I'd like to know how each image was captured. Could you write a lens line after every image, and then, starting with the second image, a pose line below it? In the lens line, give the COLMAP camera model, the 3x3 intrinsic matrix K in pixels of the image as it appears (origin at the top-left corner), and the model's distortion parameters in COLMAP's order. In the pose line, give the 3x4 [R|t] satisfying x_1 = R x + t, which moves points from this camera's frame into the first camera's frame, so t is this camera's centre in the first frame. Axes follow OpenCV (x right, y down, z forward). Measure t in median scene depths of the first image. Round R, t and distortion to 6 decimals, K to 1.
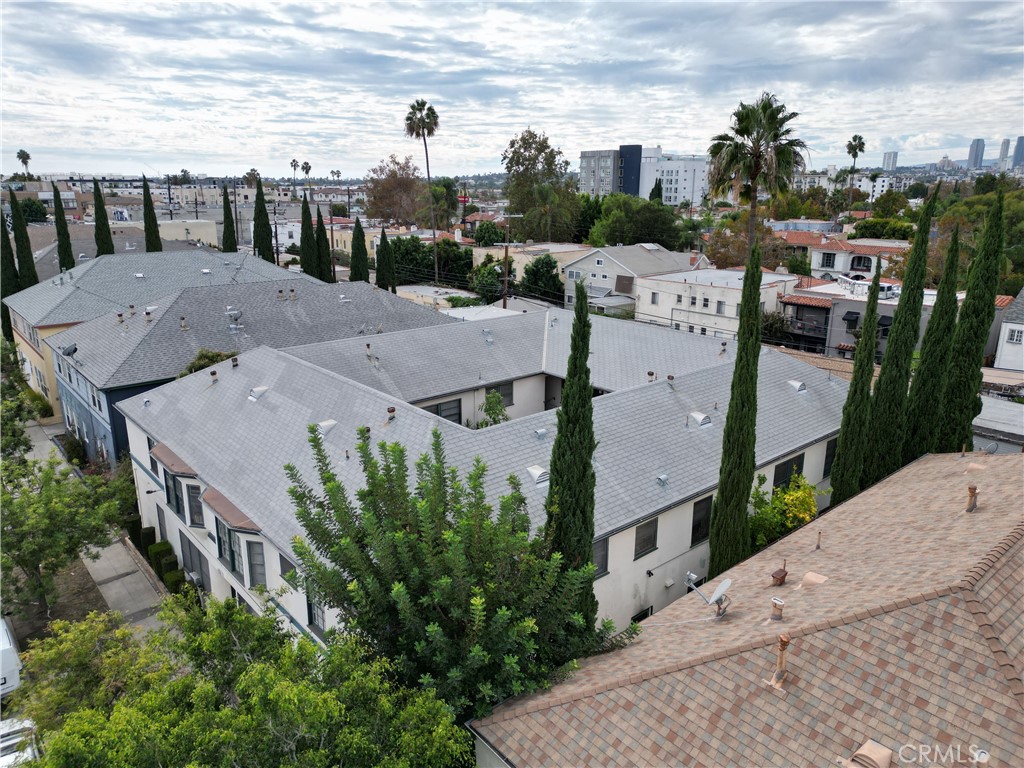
lens RADIAL K [[712.3, 0, 512.0], [0, 712.3, 384.0], [0, 0, 1]] dist [0.078243, -0.082408]
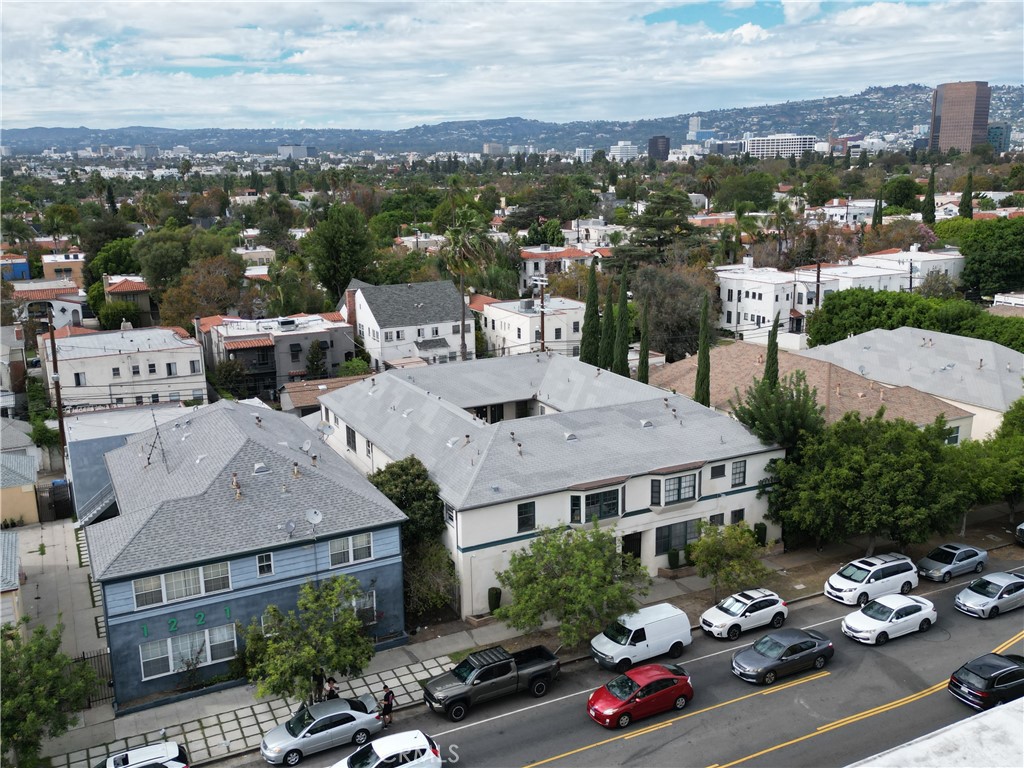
lens RADIAL K [[925.4, 0, 512.0], [0, 925.4, 384.0], [0, 0, 1]] dist [0.094900, -0.115065]
pose [[0.237692, -0.232999, 0.942982, -0.692018], [0.280113, 0.946003, 0.163139, -0.140502], [-0.930075, 0.225365, 0.290123, 0.163671]]
